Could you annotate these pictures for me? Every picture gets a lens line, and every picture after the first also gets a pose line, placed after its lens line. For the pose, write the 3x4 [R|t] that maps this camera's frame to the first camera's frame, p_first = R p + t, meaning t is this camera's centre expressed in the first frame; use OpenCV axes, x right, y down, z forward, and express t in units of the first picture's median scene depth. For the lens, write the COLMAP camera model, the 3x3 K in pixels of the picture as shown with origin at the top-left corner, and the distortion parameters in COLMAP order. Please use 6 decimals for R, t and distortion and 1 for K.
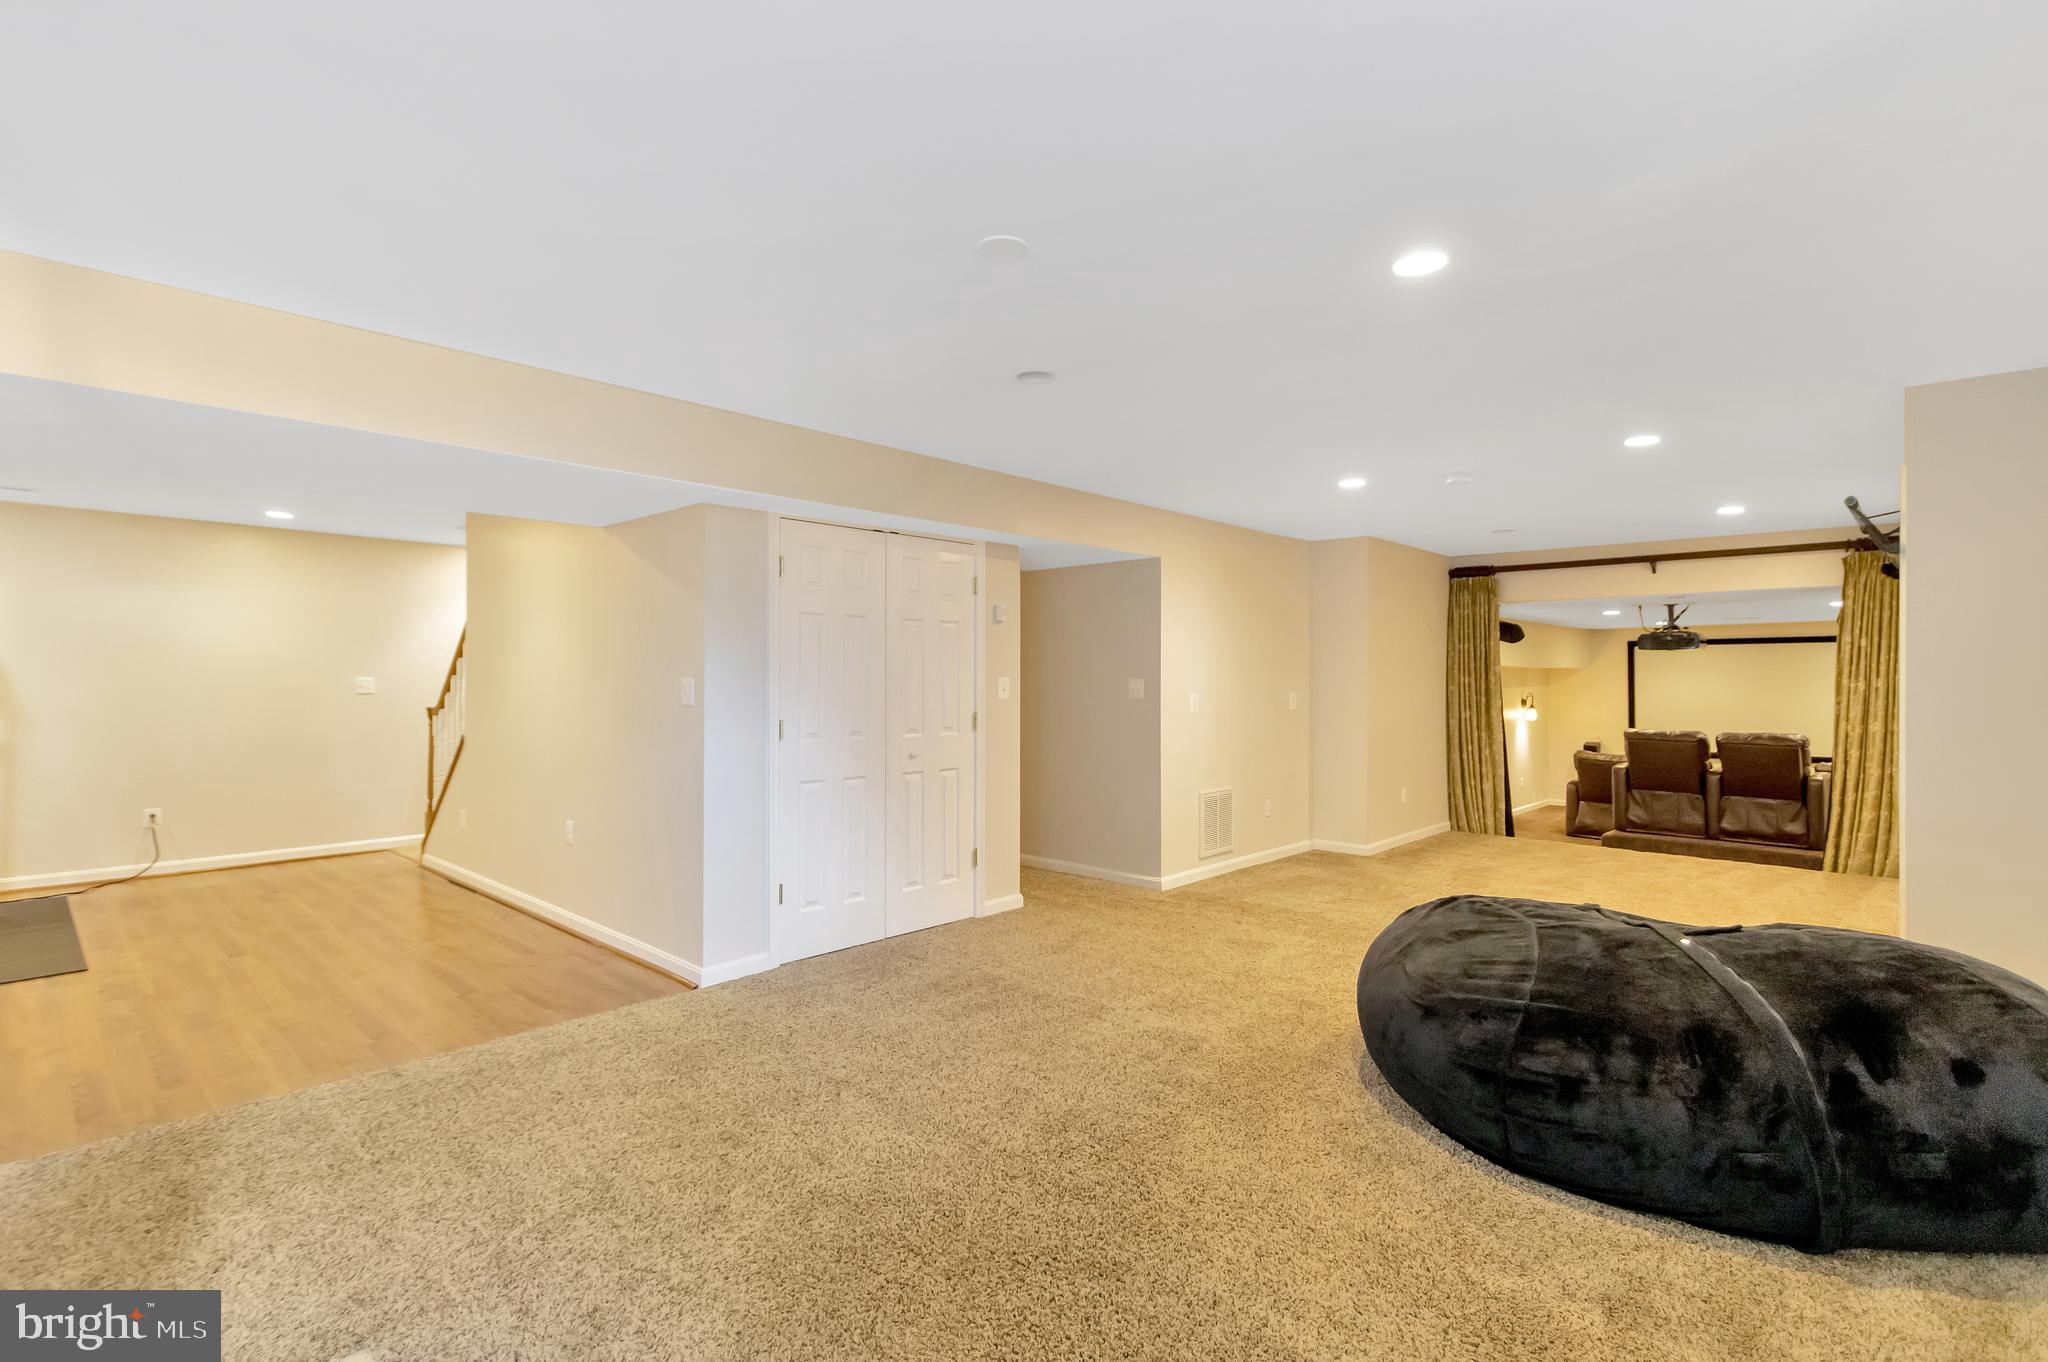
lens RADIAL K [[943.5, 0, 1027.5], [0, 943.5, 668.3], [0, 0, 1]] dist [0.000056, -0.000503]
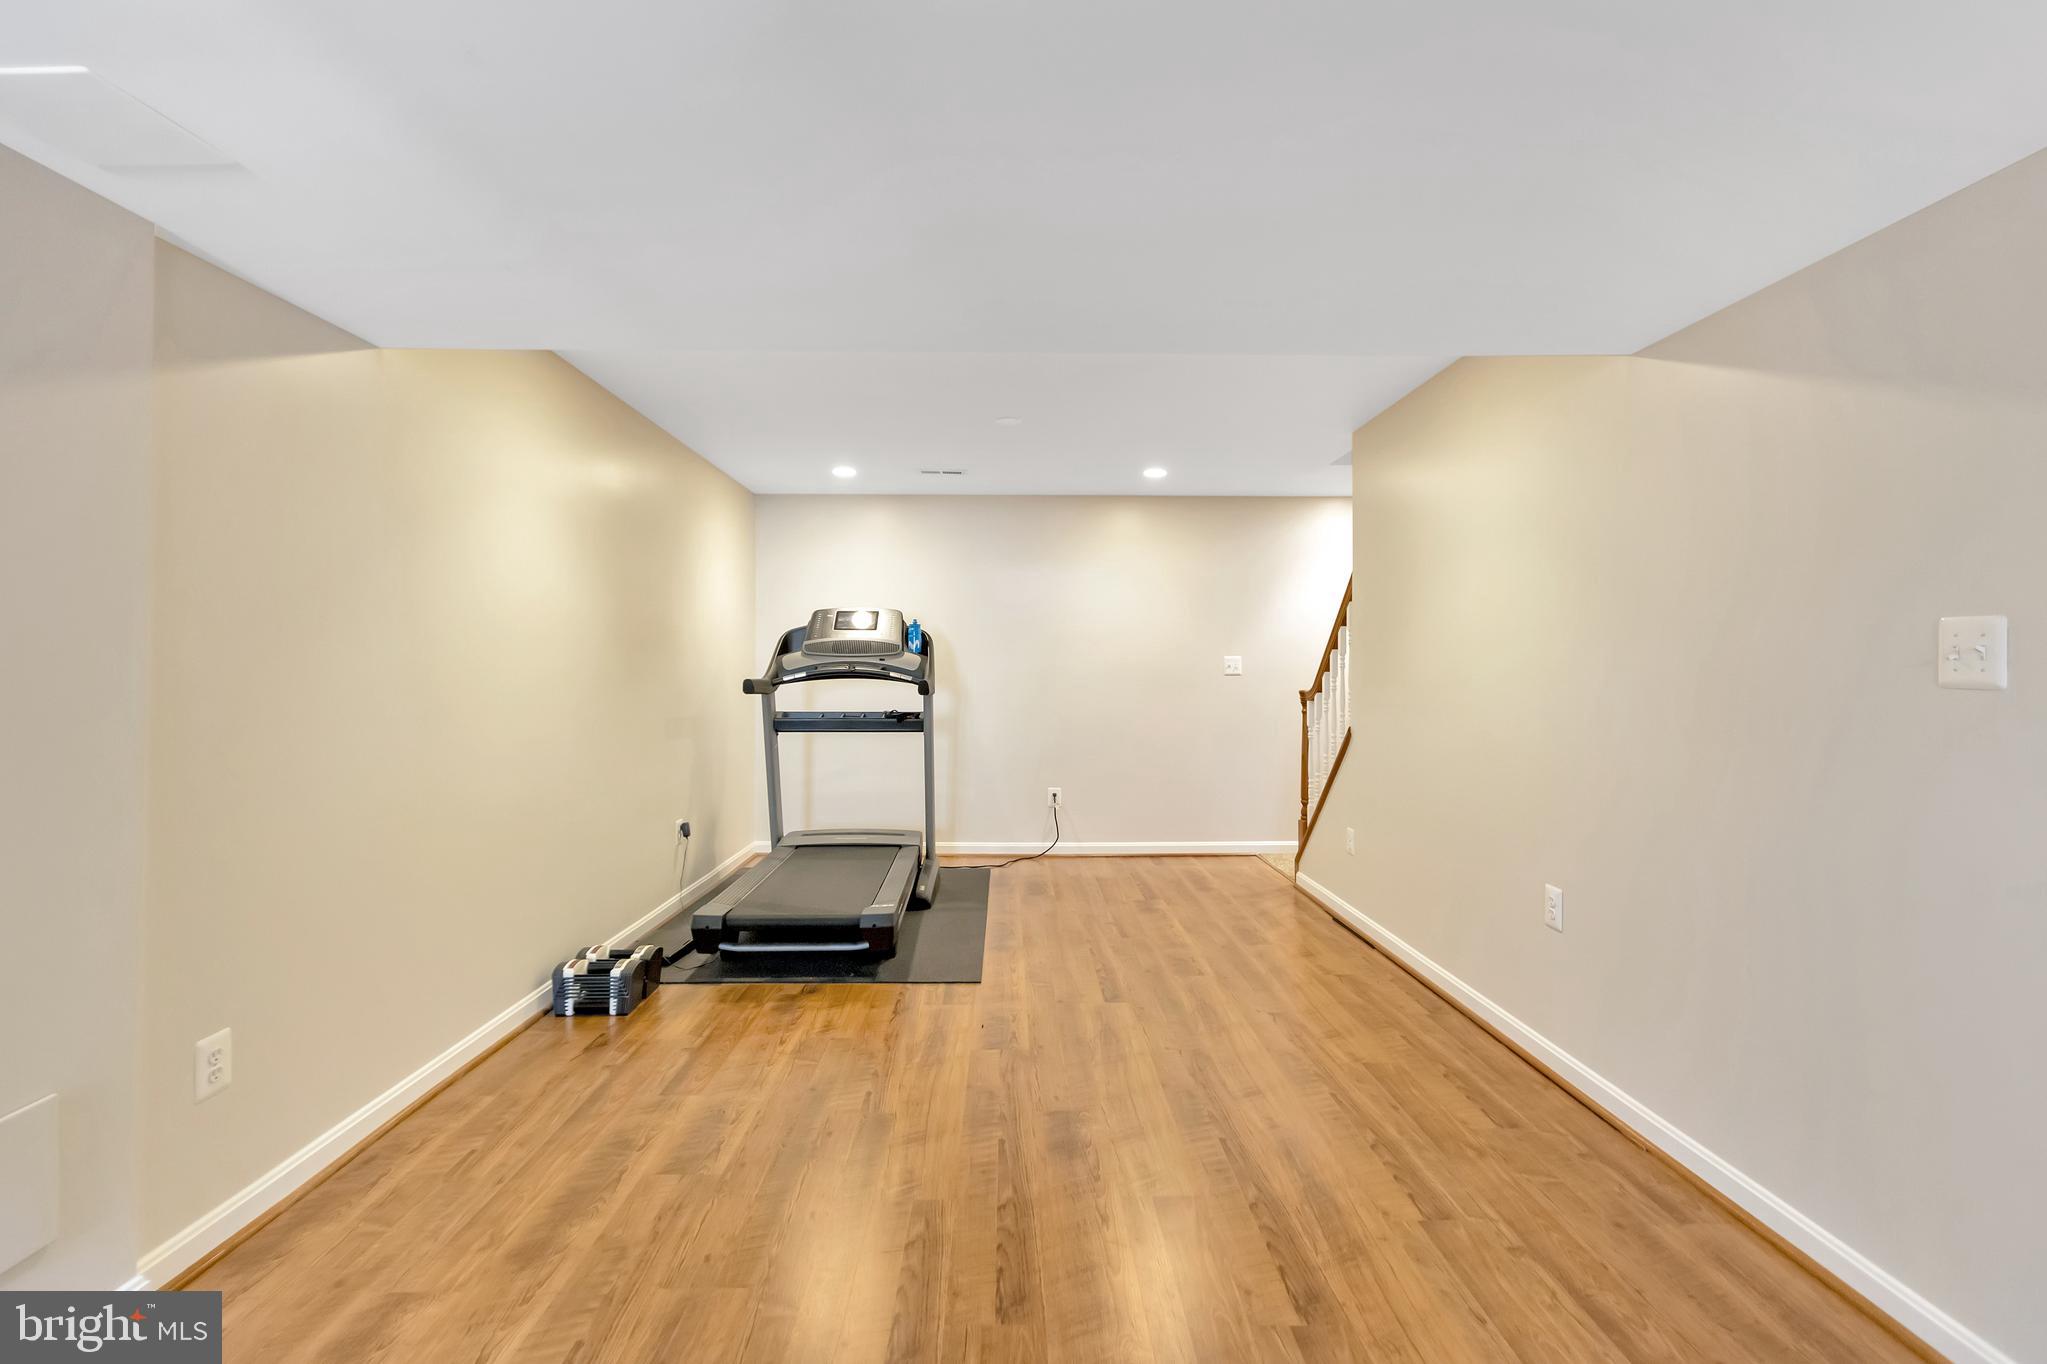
lens RADIAL K [[943.0, 0, 1024.9], [0, 943.0, 685.6], [0, 0, 1]] dist [0.000056, -0.000503]
pose [[0.690516, 0.011720, -0.723223, -0.476356], [0.006238, 0.999735, 0.022157, 0.039341], [0.723291, -0.019812, 0.690260, 0.601890]]
